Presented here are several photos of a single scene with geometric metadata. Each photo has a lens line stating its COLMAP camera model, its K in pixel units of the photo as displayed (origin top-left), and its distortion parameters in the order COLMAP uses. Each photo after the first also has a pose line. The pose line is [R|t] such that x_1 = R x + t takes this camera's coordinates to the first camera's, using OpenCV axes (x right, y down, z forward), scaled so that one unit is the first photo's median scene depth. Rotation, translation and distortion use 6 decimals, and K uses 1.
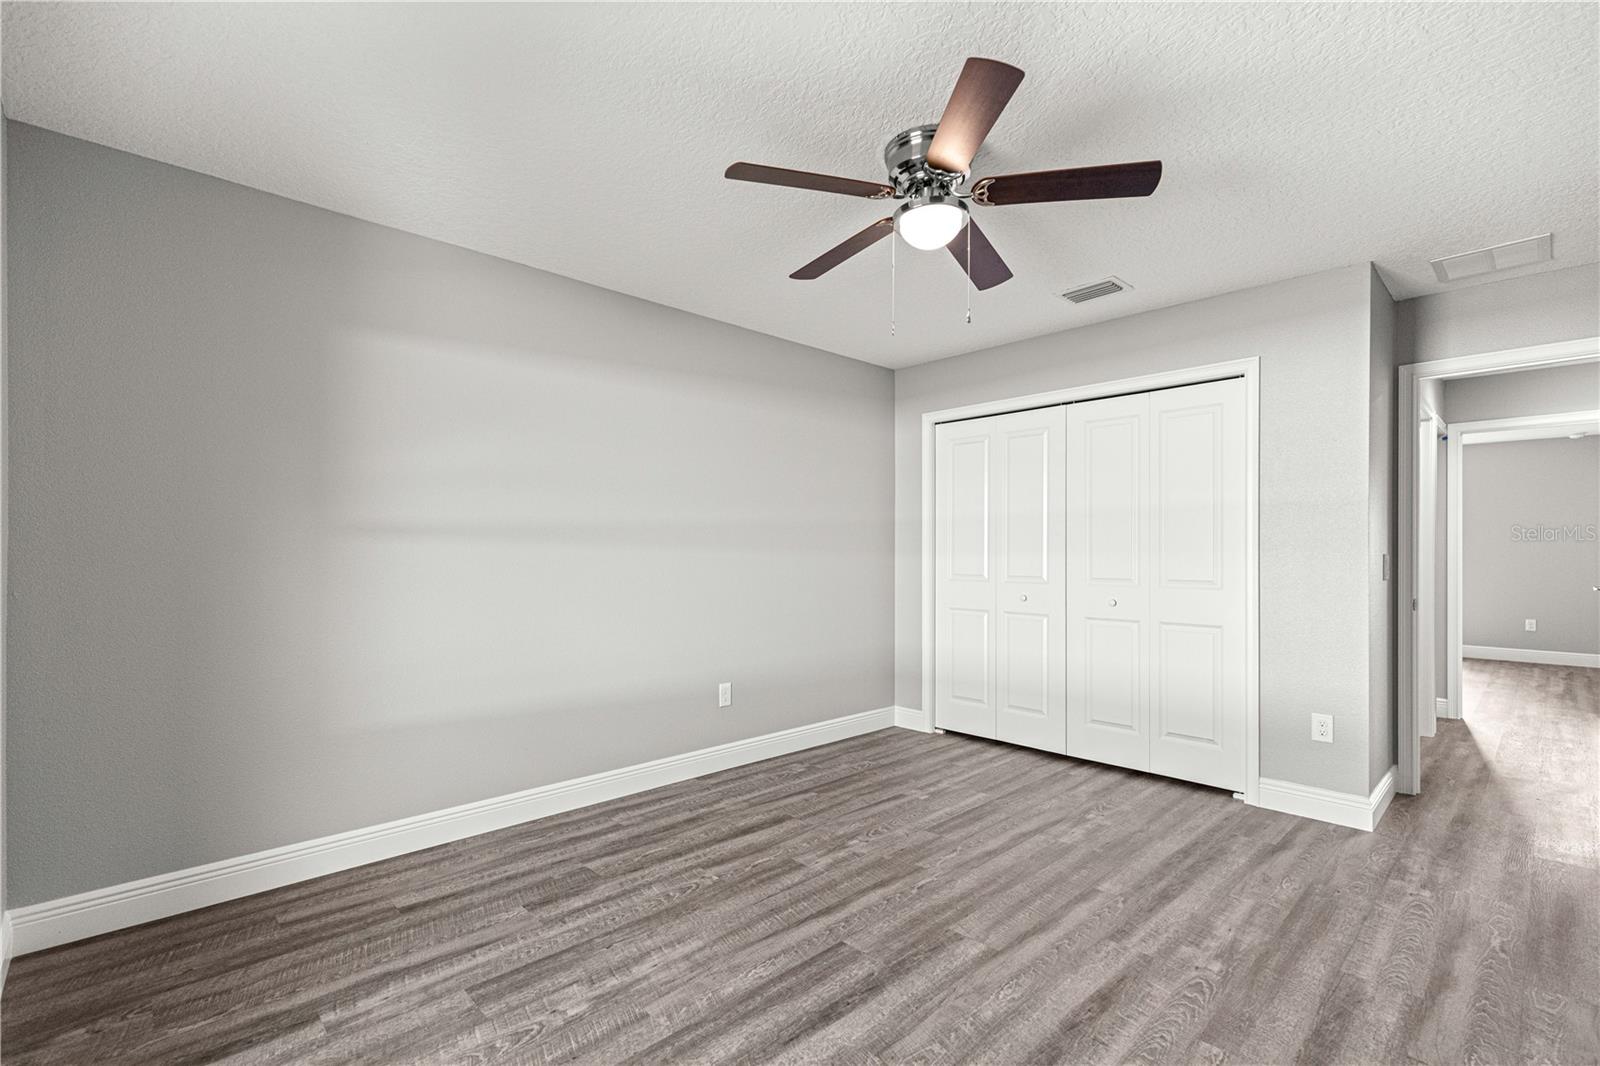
lens RADIAL K [[717.7, 0, 797.2], [0, 717.7, 540.7], [0, 0, 1]] dist [0.007110, -0.000677]
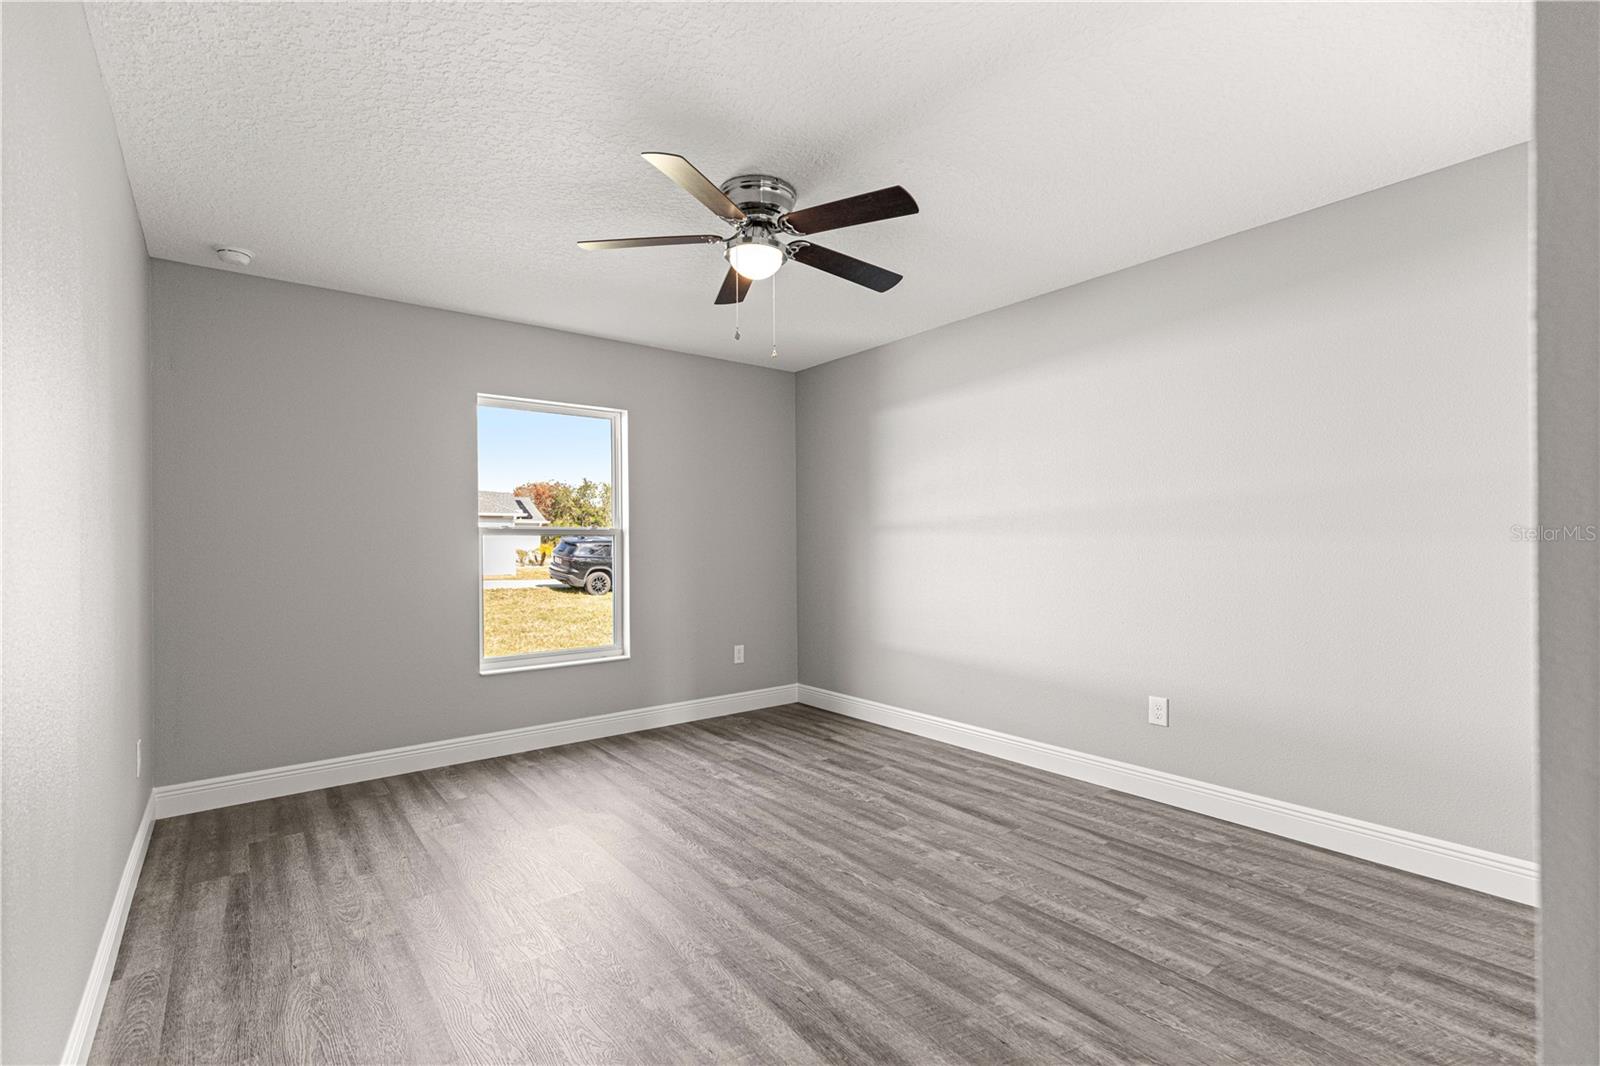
lens RADIAL K [[717.7, 0, 804.9], [0, 717.7, 534.4], [0, 0, 1]] dist [0.007110, -0.000677]
pose [[-0.086413, -0.013769, -0.996164, 1.017148], [0.021091, 0.999655, -0.015647, 0.020341], [0.996036, -0.022362, -0.086093, 0.894383]]
